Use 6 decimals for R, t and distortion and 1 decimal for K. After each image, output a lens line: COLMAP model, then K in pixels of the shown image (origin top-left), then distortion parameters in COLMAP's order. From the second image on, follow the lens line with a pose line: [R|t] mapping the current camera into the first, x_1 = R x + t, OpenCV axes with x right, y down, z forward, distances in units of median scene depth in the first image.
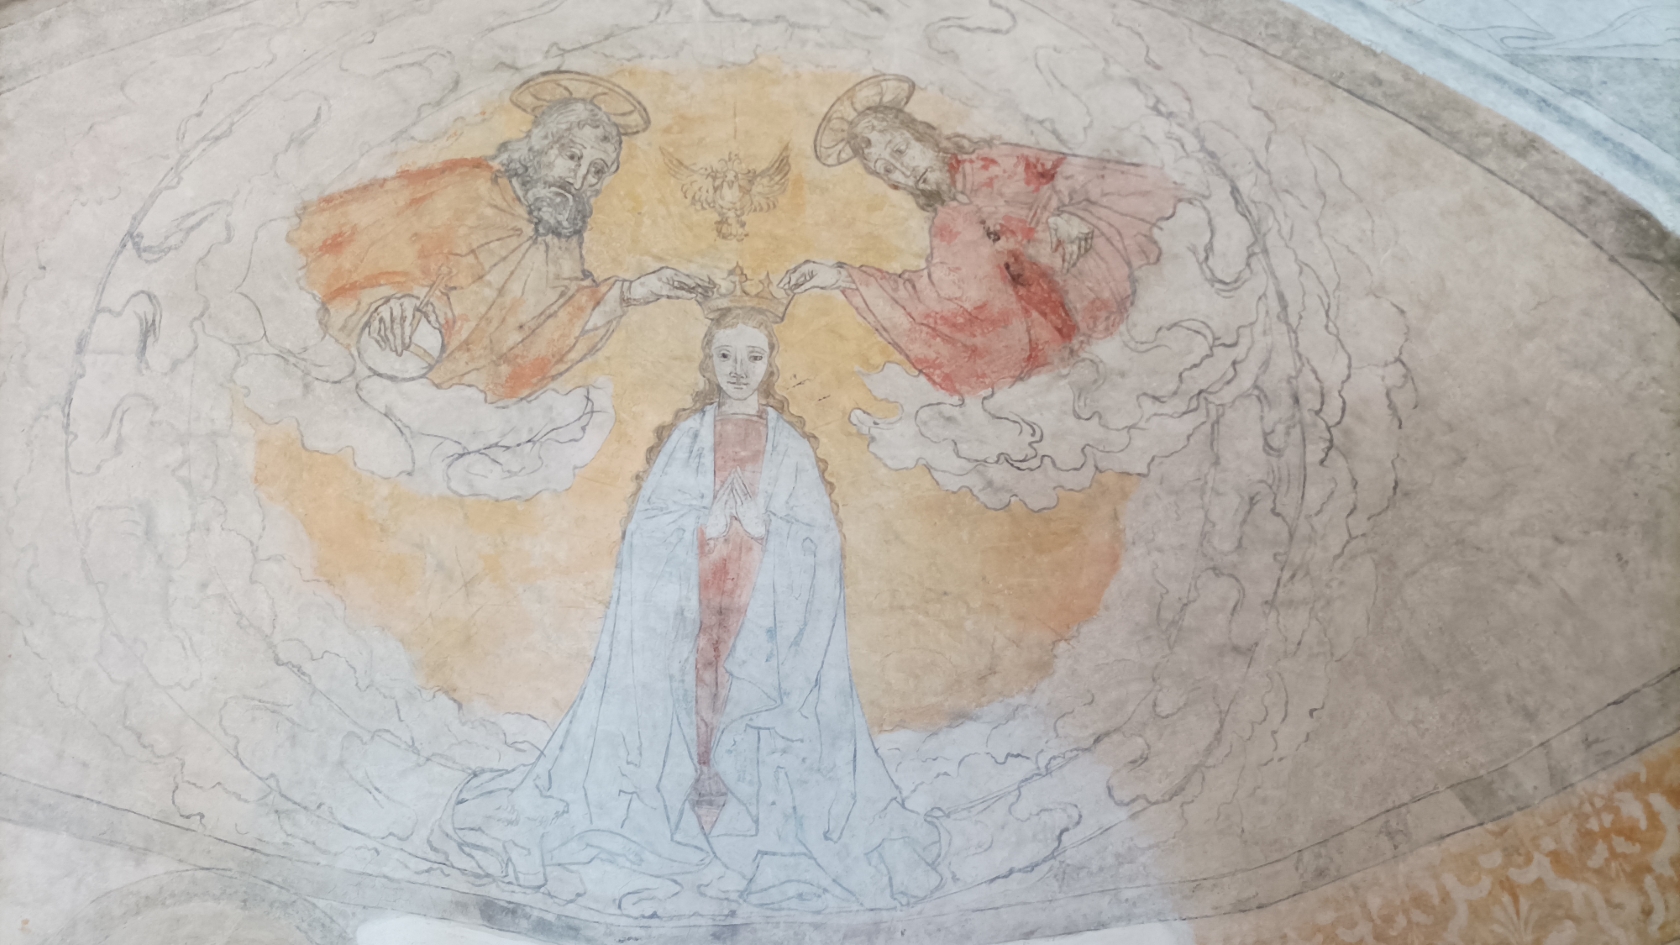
lens RADIAL K [[1245.1, 0, 852.7], [0, 1245.1, 463.9], [0, 0, 1]] dist [0.034203, -0.032486]
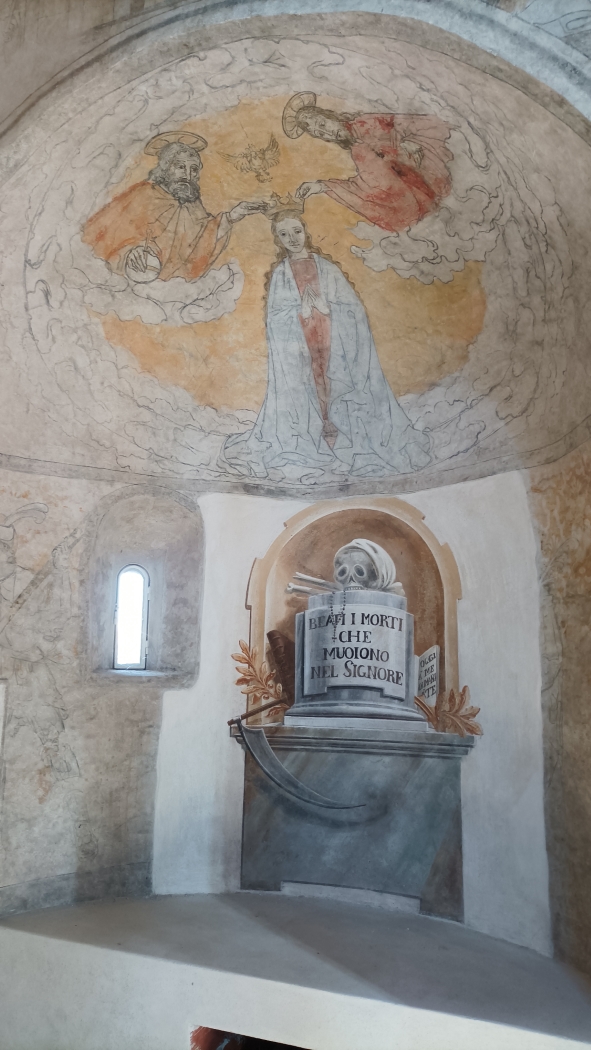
lens RADIAL K [[778.2, 0, 293.9], [0, 778.2, 525.8], [0, 0, 1]] dist [0.034203, -0.032486]
pose [[0.919919, -0.059049, -0.387637, 0.435956], [0.217860, 0.898932, 0.380077, -0.159163], [0.326016, -0.434090, 0.839809, -0.333875]]
